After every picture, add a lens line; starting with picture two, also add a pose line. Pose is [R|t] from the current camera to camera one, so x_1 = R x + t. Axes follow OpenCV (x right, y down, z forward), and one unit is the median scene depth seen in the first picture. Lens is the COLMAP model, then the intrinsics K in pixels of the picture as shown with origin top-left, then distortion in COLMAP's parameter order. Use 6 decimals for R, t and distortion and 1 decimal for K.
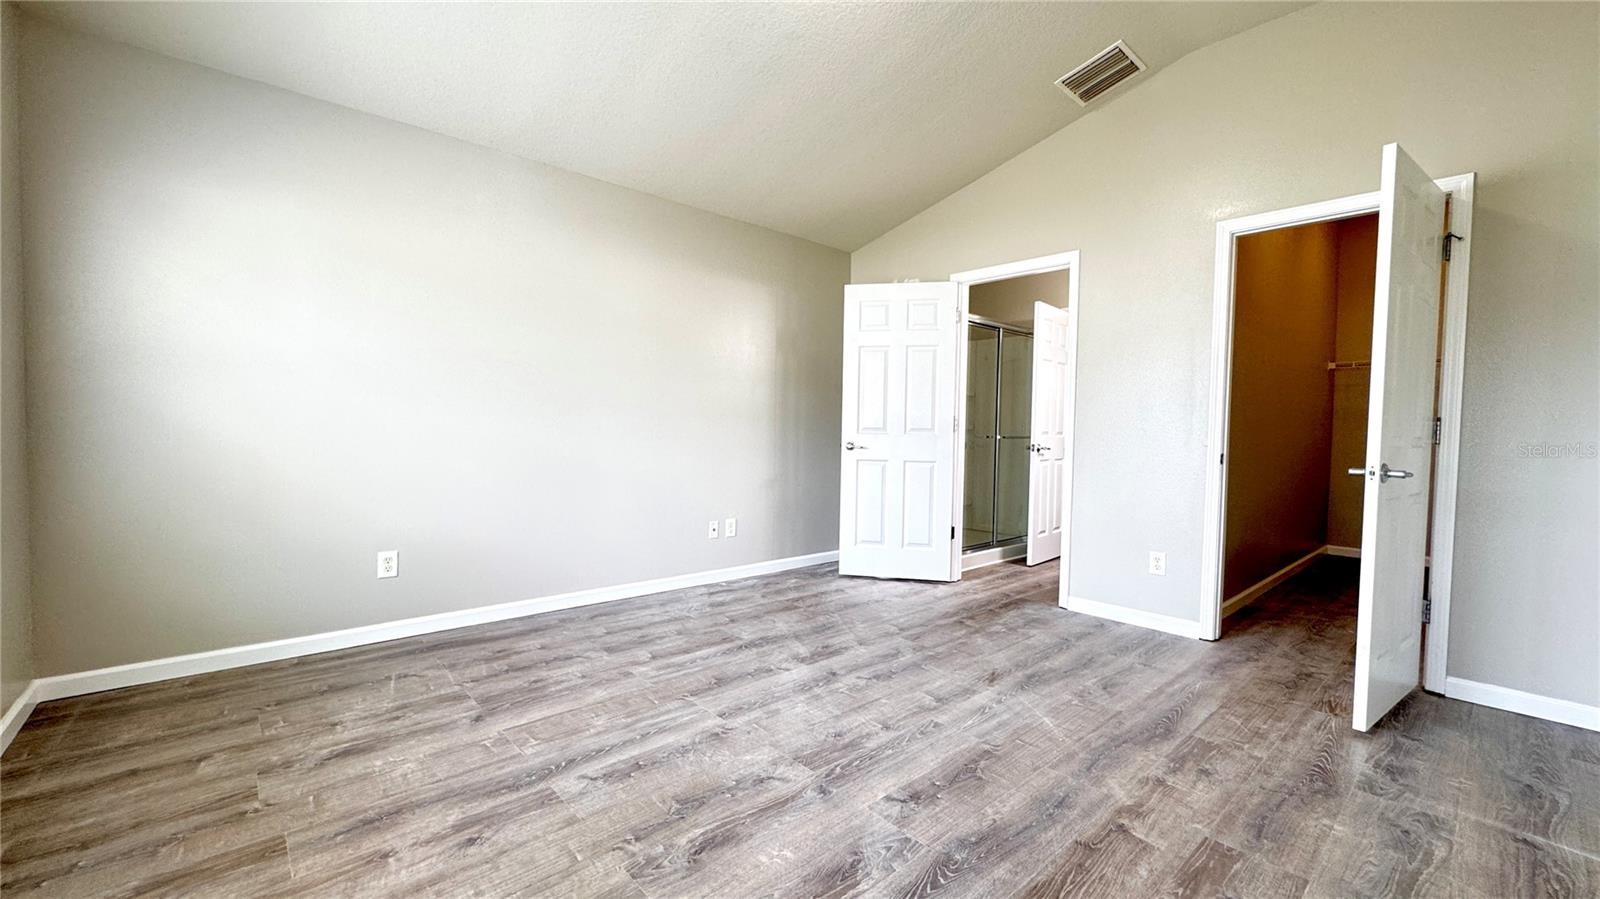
lens RADIAL K [[637.1, 0, 799.9], [0, 637.1, 451.6], [0, 0, 1]] dist [-0.001444, -0.000167]
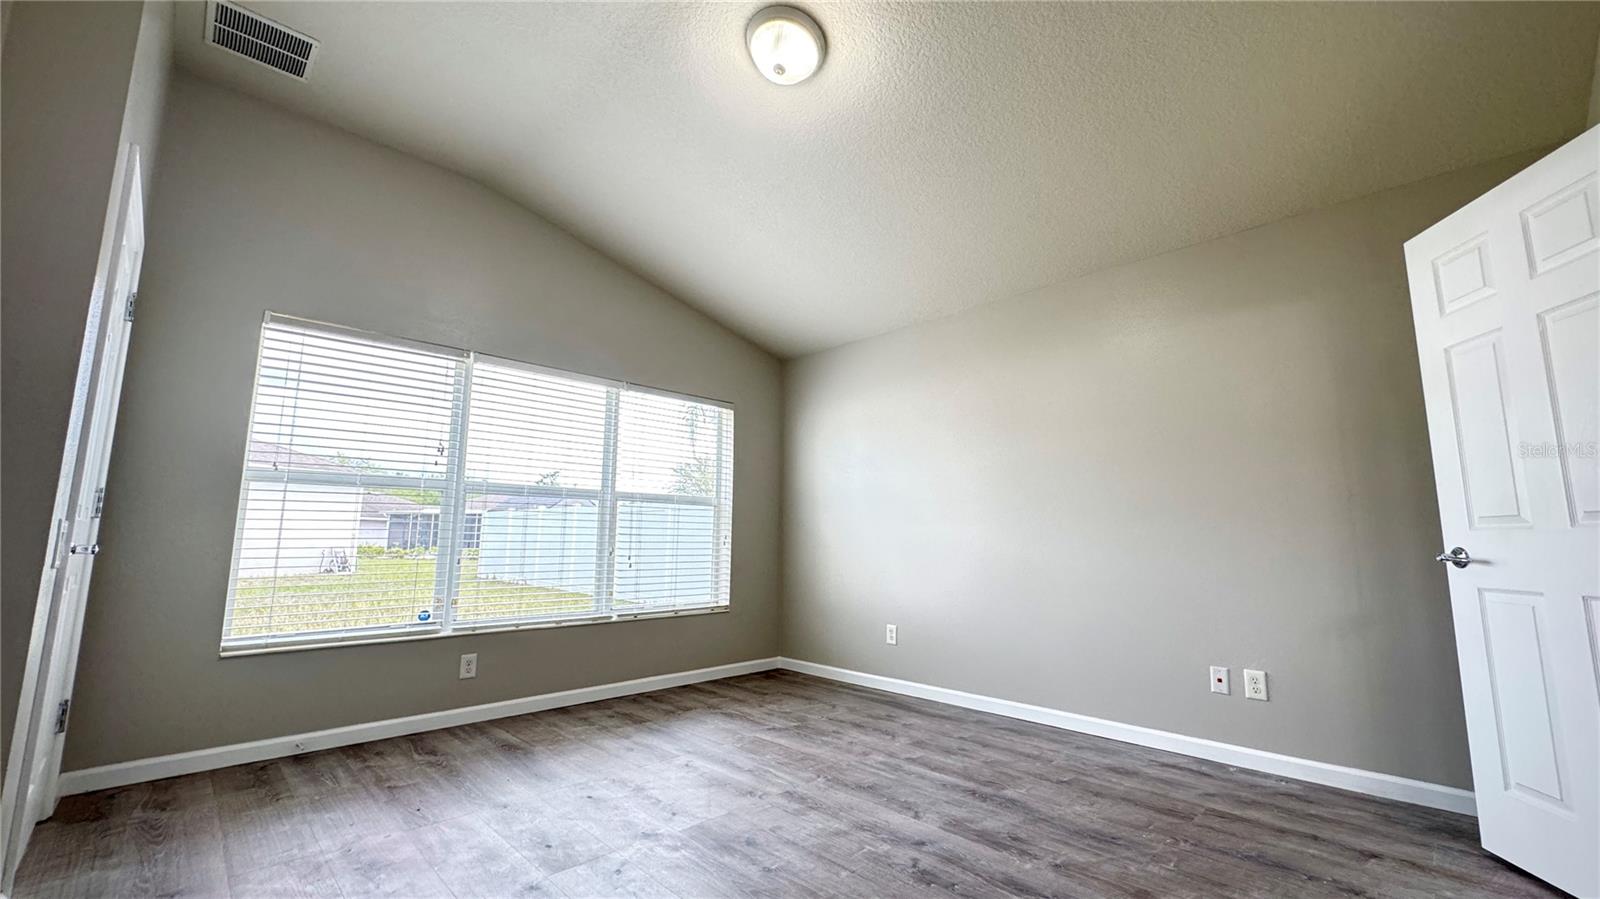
lens RADIAL K [[637.1, 0, 799.9], [0, 637.1, 451.6], [0, 0, 1]] dist [-0.001444, -0.000167]
pose [[0.043024, -0.159474, -0.986264, 0.882595], [-0.044440, 0.985896, -0.161353, 0.018652], [0.998085, 0.050772, 0.035330, 0.822761]]
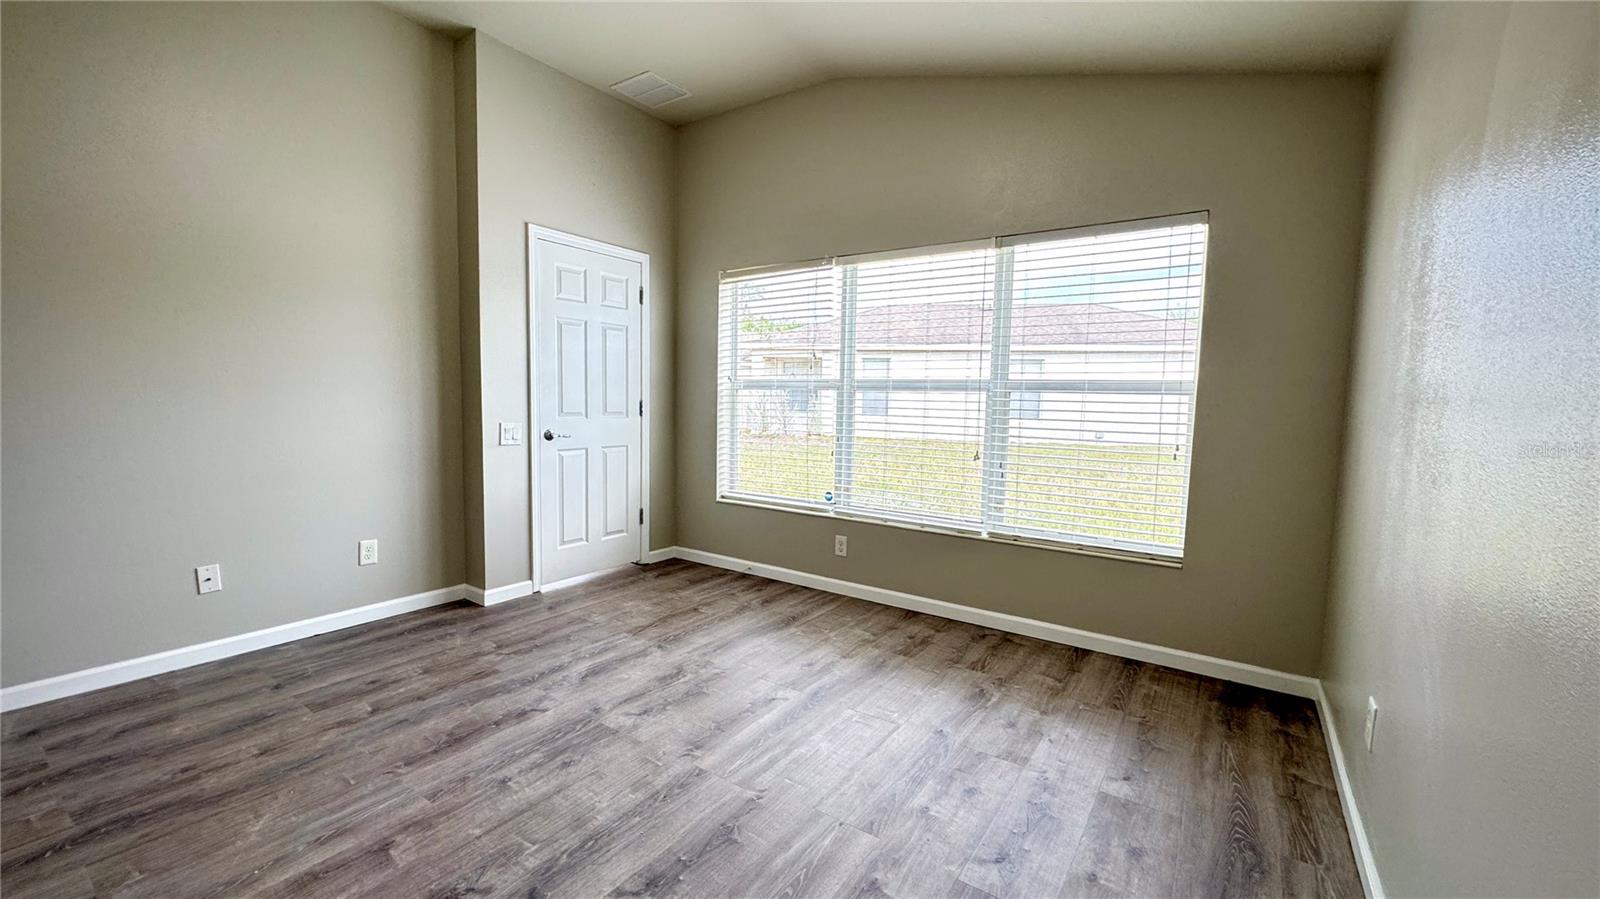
lens RADIAL K [[637.1, 0, 799.9], [0, 637.1, 451.6], [0, 0, 1]] dist [-0.001444, -0.000167]
pose [[-0.972070, -0.018992, -0.233920, -0.036880], [-0.047935, 0.991775, 0.118676, -0.111224], [0.229742, 0.126574, -0.964986, 1.564509]]
